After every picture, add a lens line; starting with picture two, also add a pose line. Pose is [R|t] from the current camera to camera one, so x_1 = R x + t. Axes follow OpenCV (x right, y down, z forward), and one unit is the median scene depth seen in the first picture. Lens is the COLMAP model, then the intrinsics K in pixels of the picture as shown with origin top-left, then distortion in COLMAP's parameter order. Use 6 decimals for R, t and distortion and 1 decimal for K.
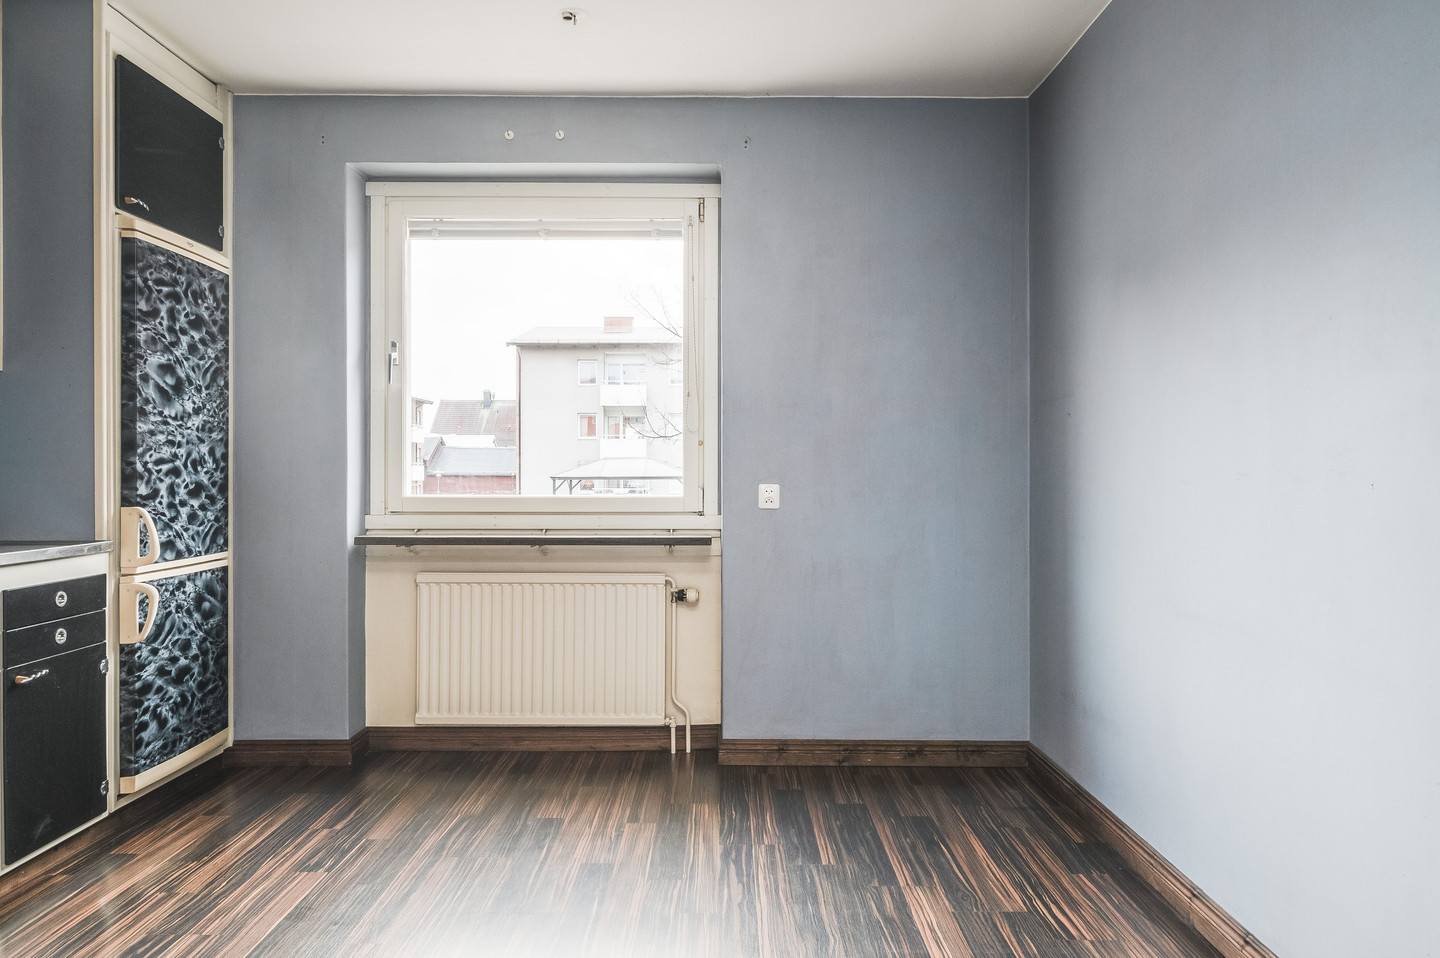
lens RADIAL K [[888.1, 0, 720.0], [0, 888.1, 479.0], [0, 0, 1]] dist [-0.002275, -0.001086]
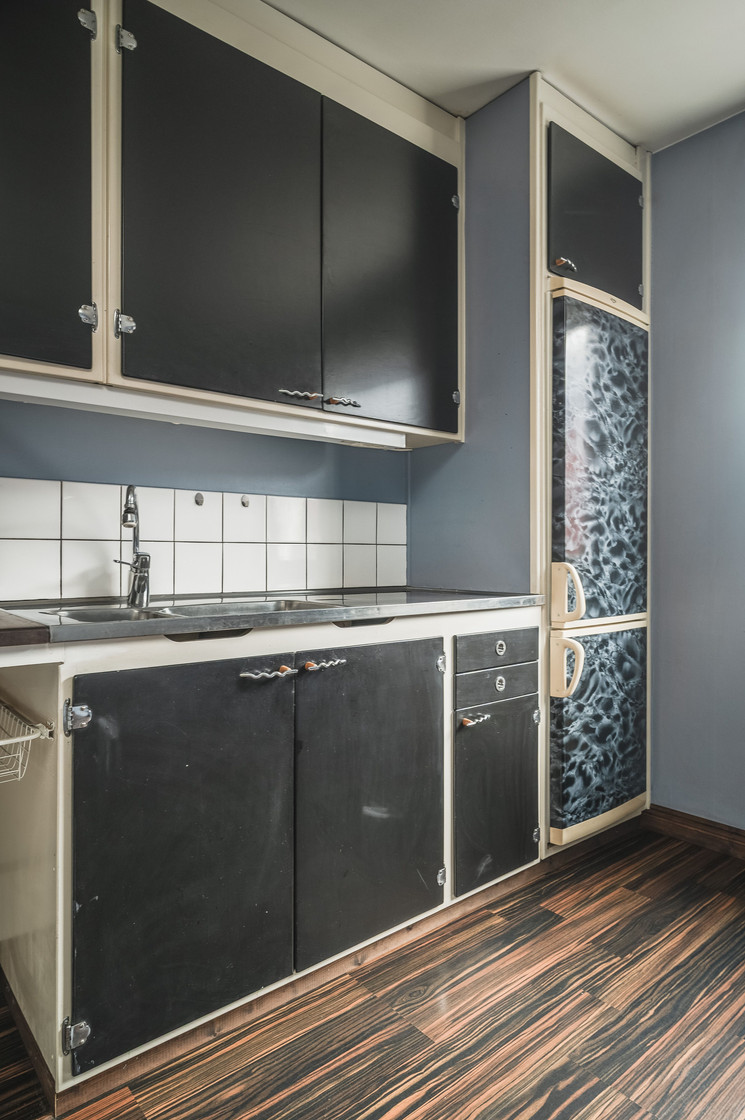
lens RADIAL K [[690.7, 0, 374.0], [0, 690.7, 548.2], [0, 0, 1]] dist [-0.002275, -0.001086]
pose [[0.651273, -0.005587, -0.758823, -0.190586], [-0.006805, 0.999890, -0.013203, 0.025460], [0.758813, 0.013762, 0.651163, 0.303592]]
